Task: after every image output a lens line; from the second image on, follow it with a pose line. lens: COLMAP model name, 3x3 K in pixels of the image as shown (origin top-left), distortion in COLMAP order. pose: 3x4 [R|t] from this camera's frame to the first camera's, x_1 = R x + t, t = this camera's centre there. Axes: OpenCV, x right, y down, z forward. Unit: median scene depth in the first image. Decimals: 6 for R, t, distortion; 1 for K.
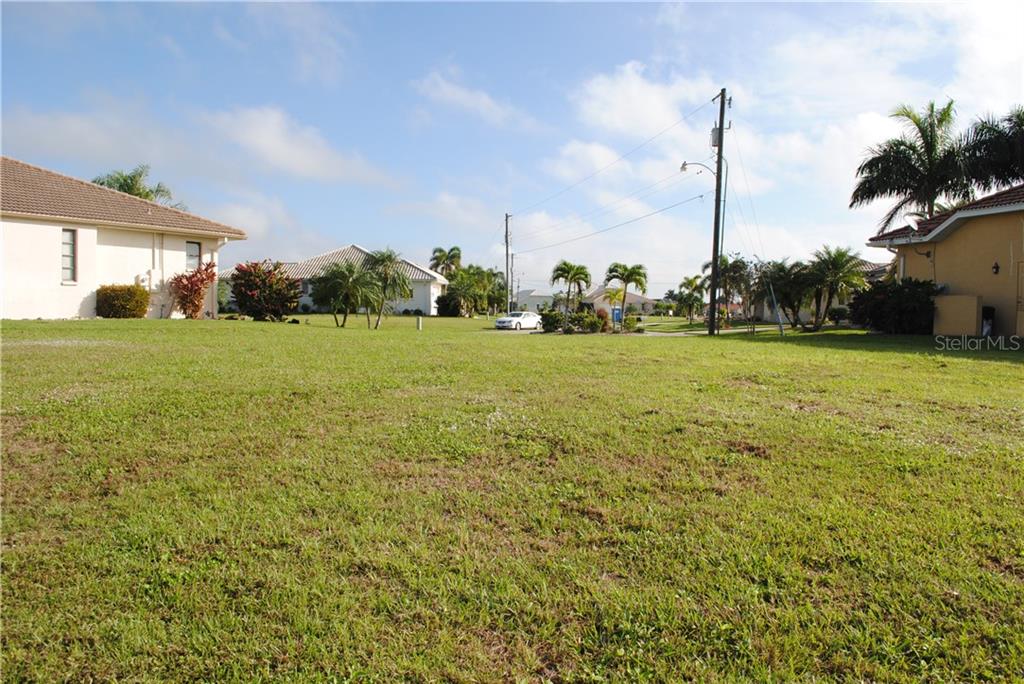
lens RADIAL K [[808.5, 0, 512.1], [0, 808.5, 344.1], [0, 0, 1]] dist [-0.086200, 0.014067]
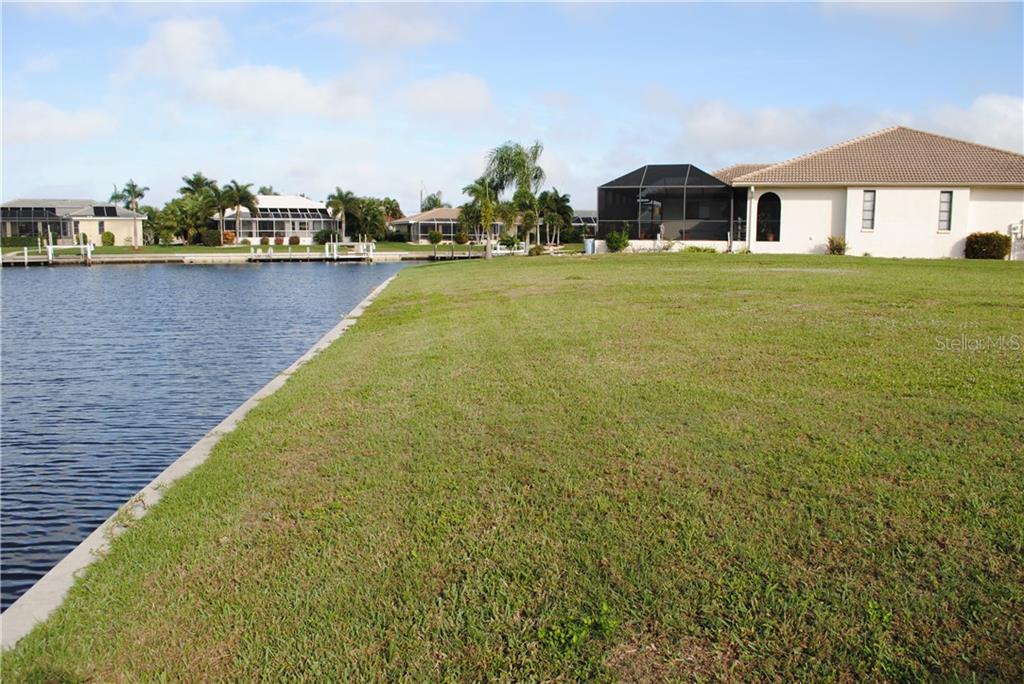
lens RADIAL K [[808.5, 0, 522.4], [0, 808.5, 341.3], [0, 0, 1]] dist [-0.086200, 0.014067]
pose [[0.237412, 0.111151, -0.965029, 0.580224], [-0.042669, 0.993667, 0.103952, -0.000977], [0.970471, 0.016498, 0.240651, -0.015728]]
